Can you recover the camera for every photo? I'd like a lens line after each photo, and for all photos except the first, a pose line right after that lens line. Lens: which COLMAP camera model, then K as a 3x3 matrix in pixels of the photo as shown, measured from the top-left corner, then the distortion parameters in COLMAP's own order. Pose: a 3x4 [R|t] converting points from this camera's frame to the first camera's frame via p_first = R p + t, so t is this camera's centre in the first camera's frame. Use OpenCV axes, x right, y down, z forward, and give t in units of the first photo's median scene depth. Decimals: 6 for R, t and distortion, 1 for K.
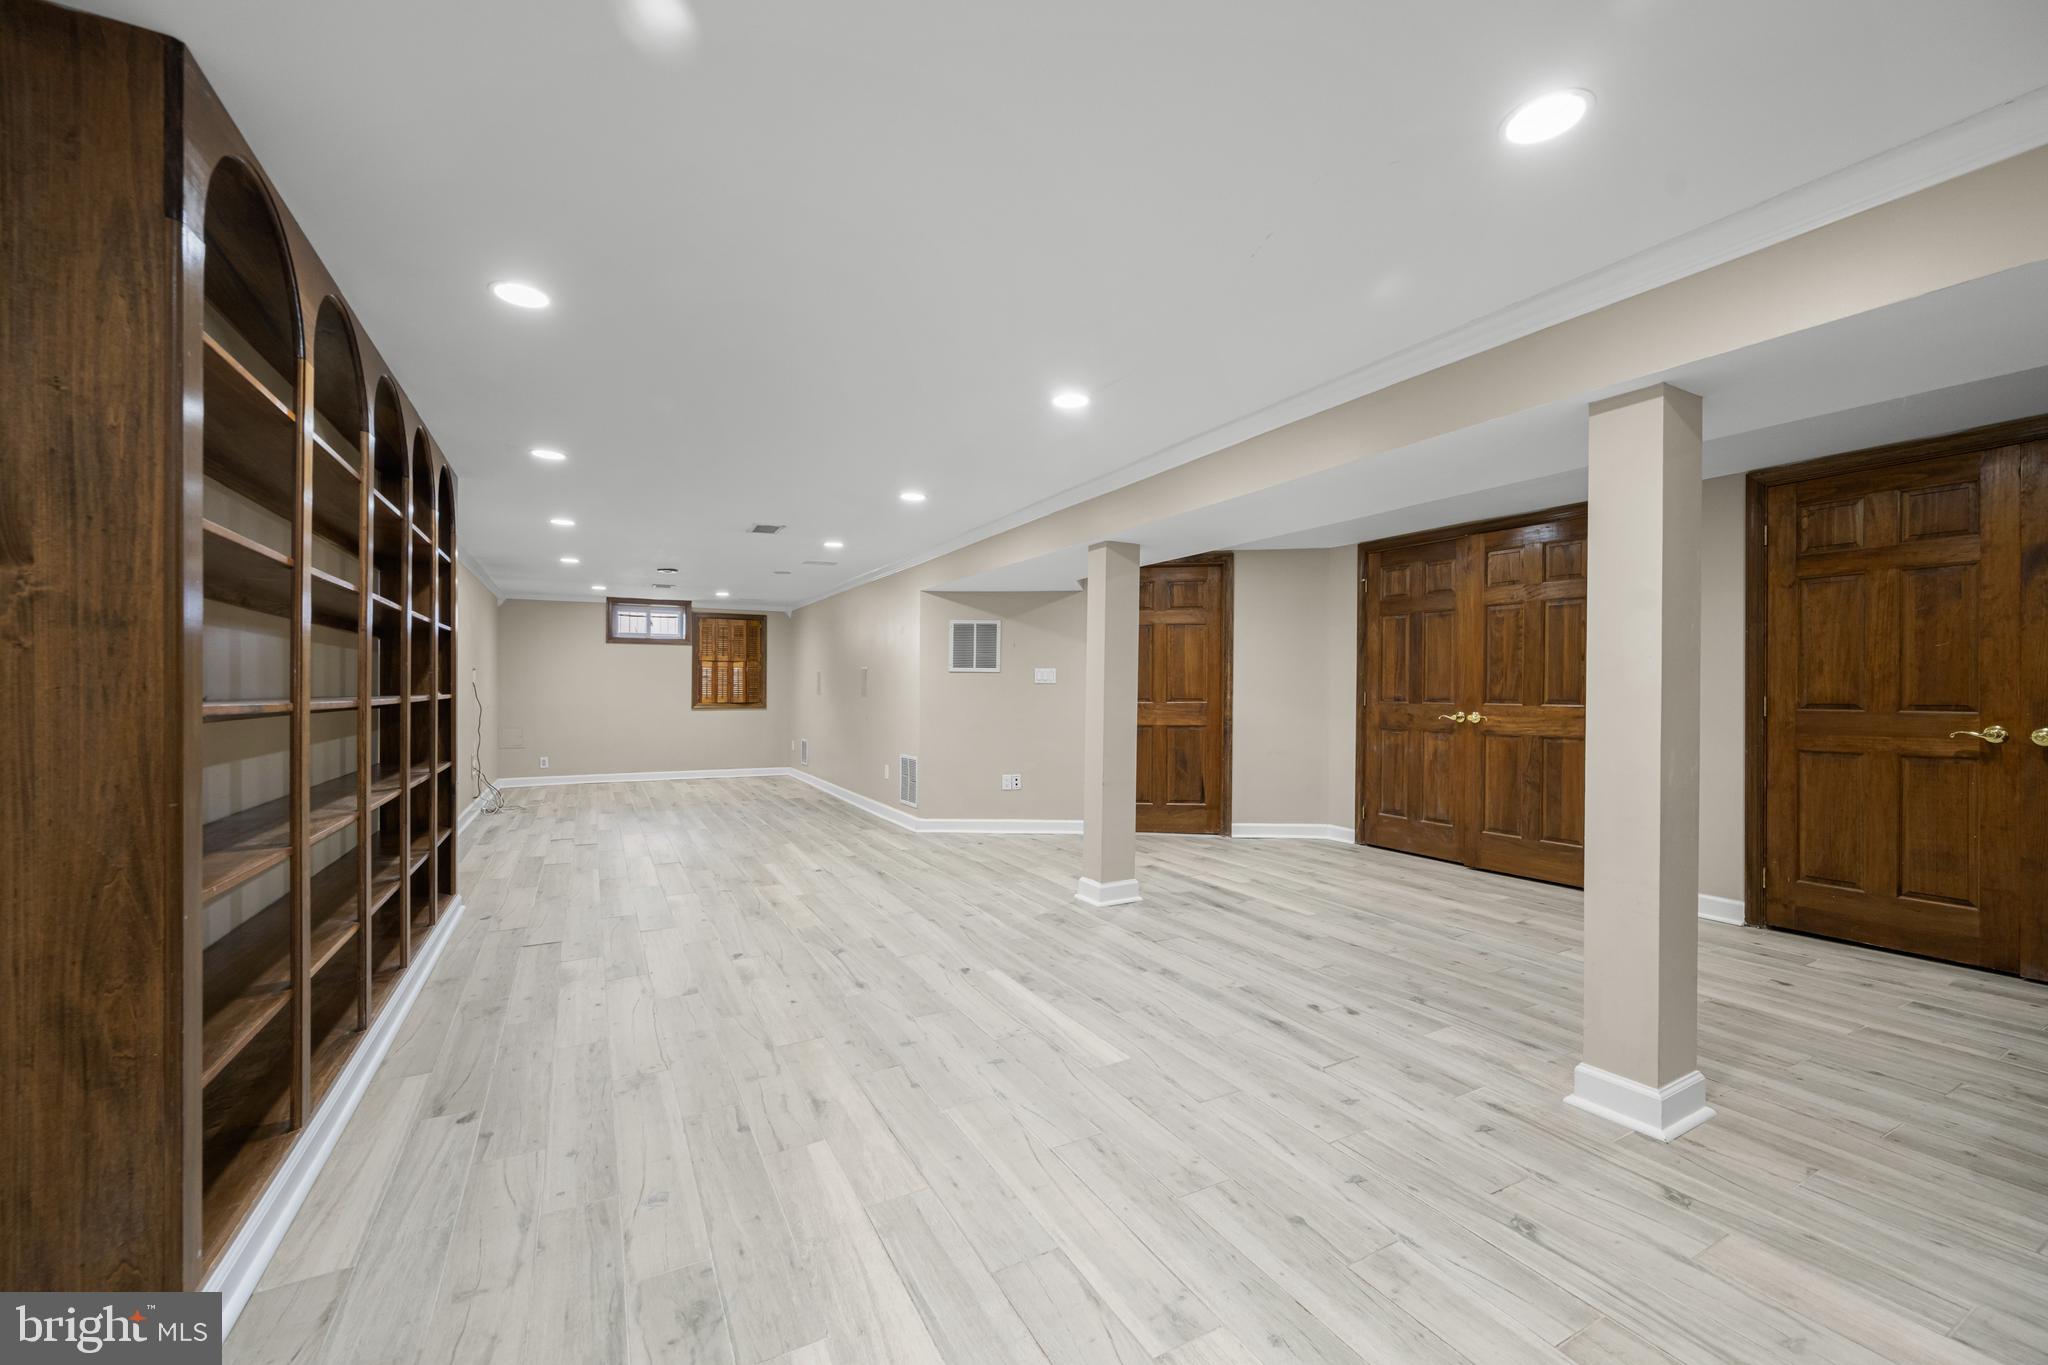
lens RADIAL K [[811.0, 0, 1019.3], [0, 811.0, 688.6], [0, 0, 1]] dist [-0.000150, -0.000236]
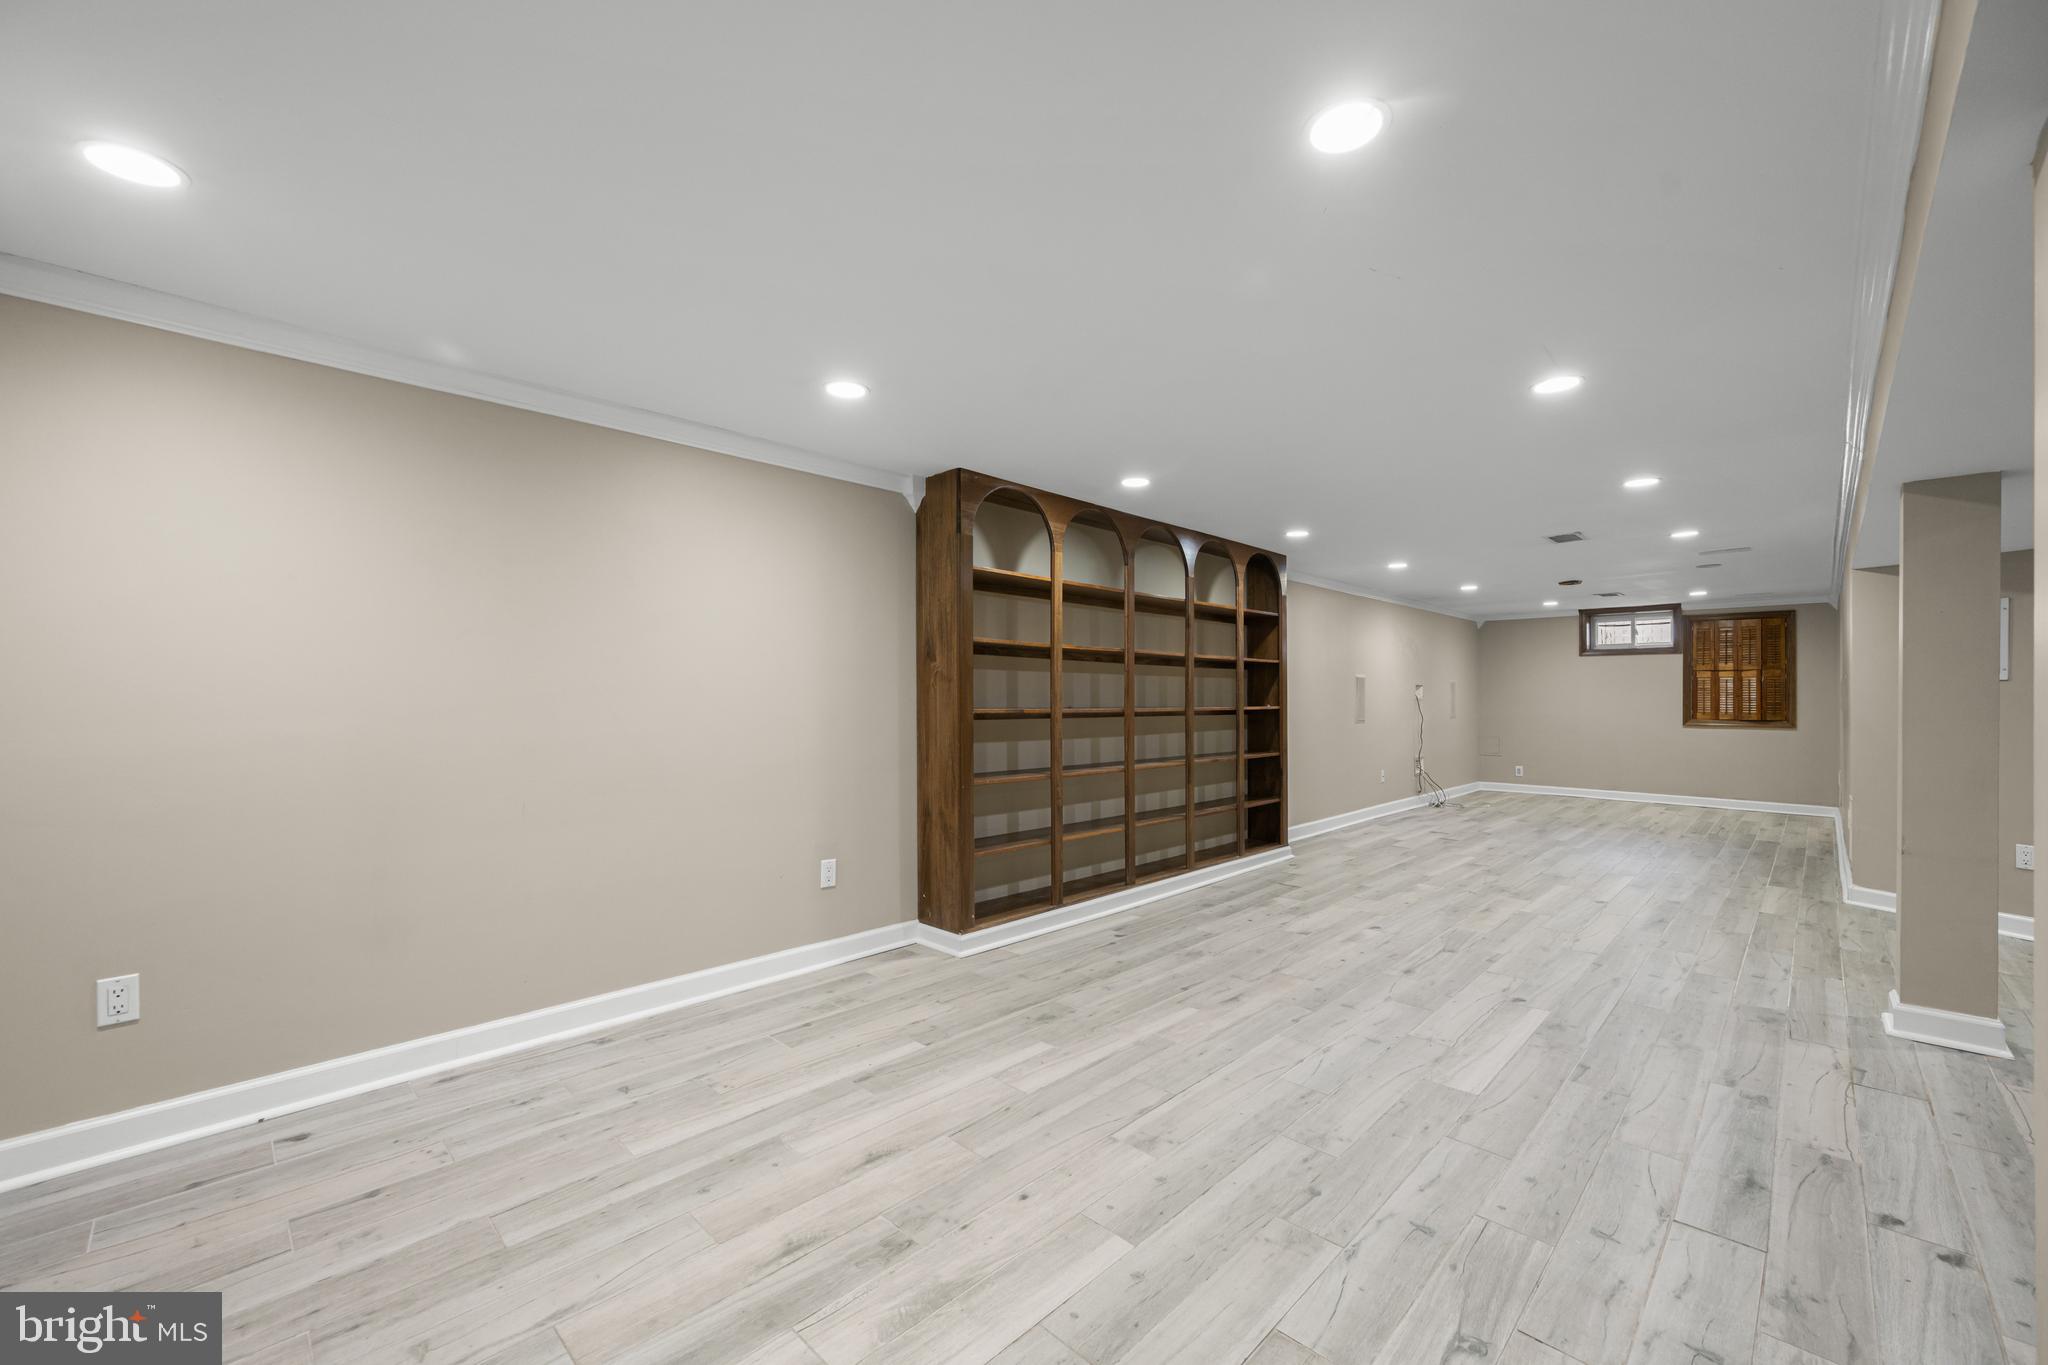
lens RADIAL K [[811.0, 0, 1019.3], [0, 811.0, 688.6], [0, 0, 1]] dist [-0.000150, -0.000236]
pose [[0.296852, -0.010964, -0.954861, 0.680681], [-0.003301, 0.999916, -0.012508, -0.005764], [0.954918, 0.006865, 0.296791, 0.153240]]
